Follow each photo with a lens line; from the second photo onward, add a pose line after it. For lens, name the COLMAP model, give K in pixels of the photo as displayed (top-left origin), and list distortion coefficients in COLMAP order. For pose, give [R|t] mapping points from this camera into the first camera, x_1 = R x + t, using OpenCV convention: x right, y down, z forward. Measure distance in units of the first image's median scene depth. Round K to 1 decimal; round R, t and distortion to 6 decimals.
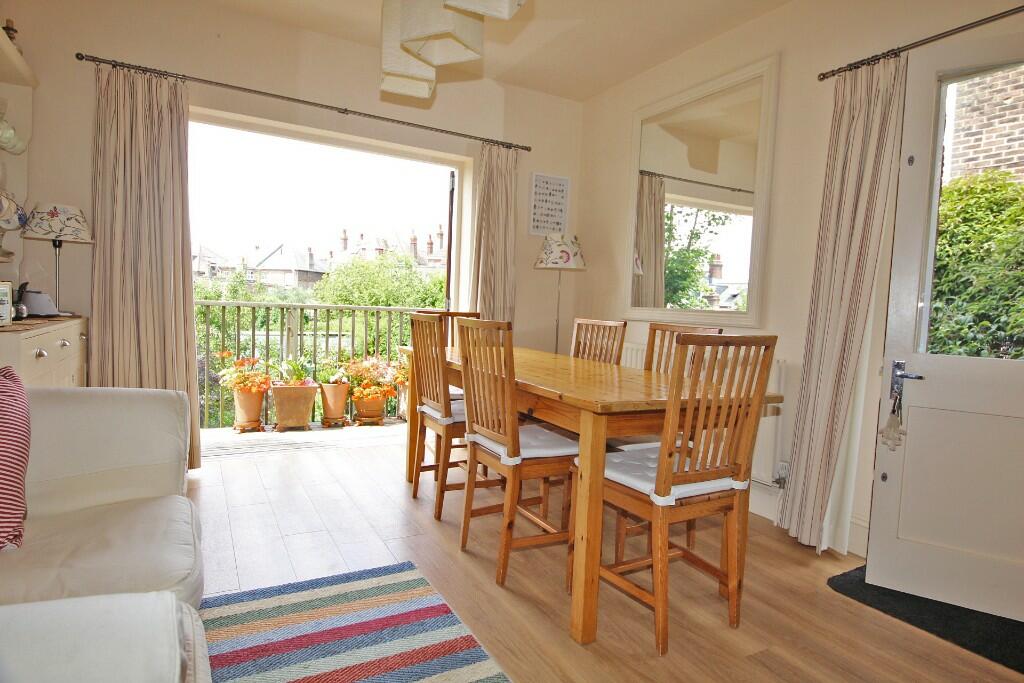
lens RADIAL K [[577.8, 0, 512.0], [0, 577.8, 341.5], [0, 0, 1]] dist [0.017882, -0.027291]
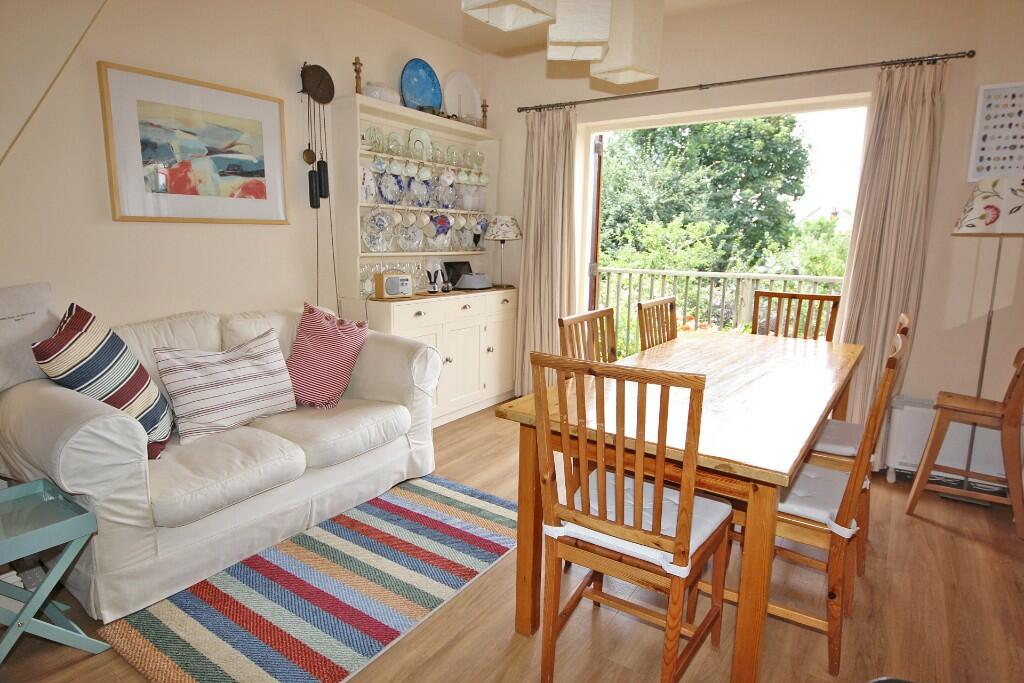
lens RADIAL K [[577.8, 0, 512.0], [0, 577.8, 341.5], [0, 0, 1]] dist [0.017882, -0.027291]
pose [[0.435687, 0.122854, -0.891675, 0.449517], [-0.046028, 0.992386, 0.114240, -0.056068], [0.898921, -0.008731, 0.438024, 0.238130]]
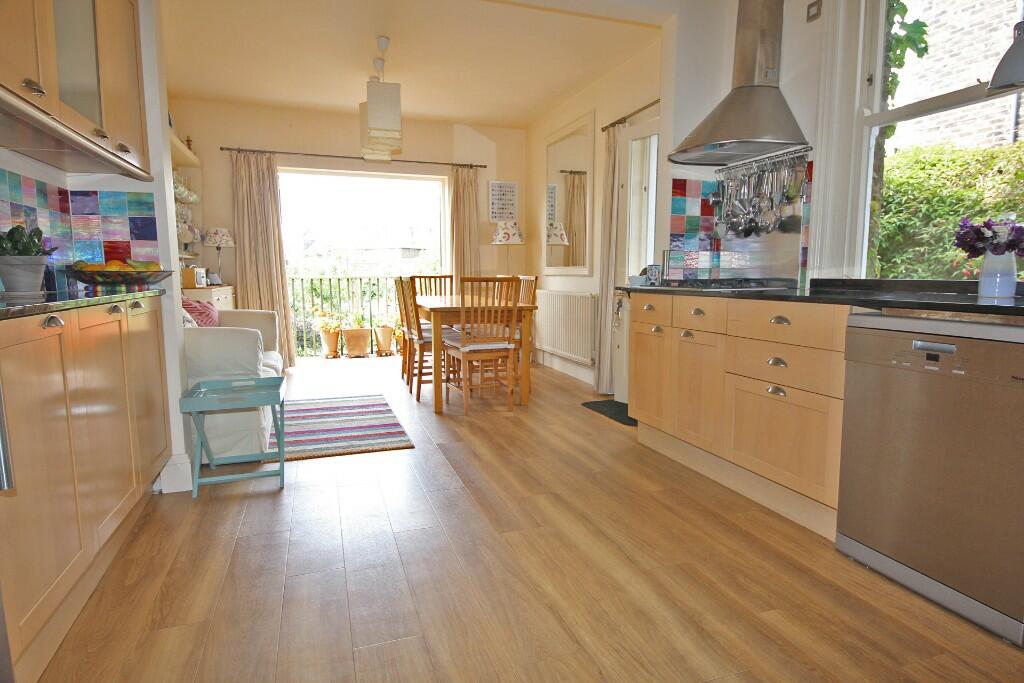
lens RADIAL K [[580.7, 0, 514.2], [0, 580.7, 347.4], [0, 0, 1]] dist [0.002321, 0.000583]
pose [[0.982943, -0.021744, -0.182620, 0.390603], [0.033208, 0.997649, 0.059951, 0.057333], [0.180887, -0.064993, 0.981354, -0.548824]]
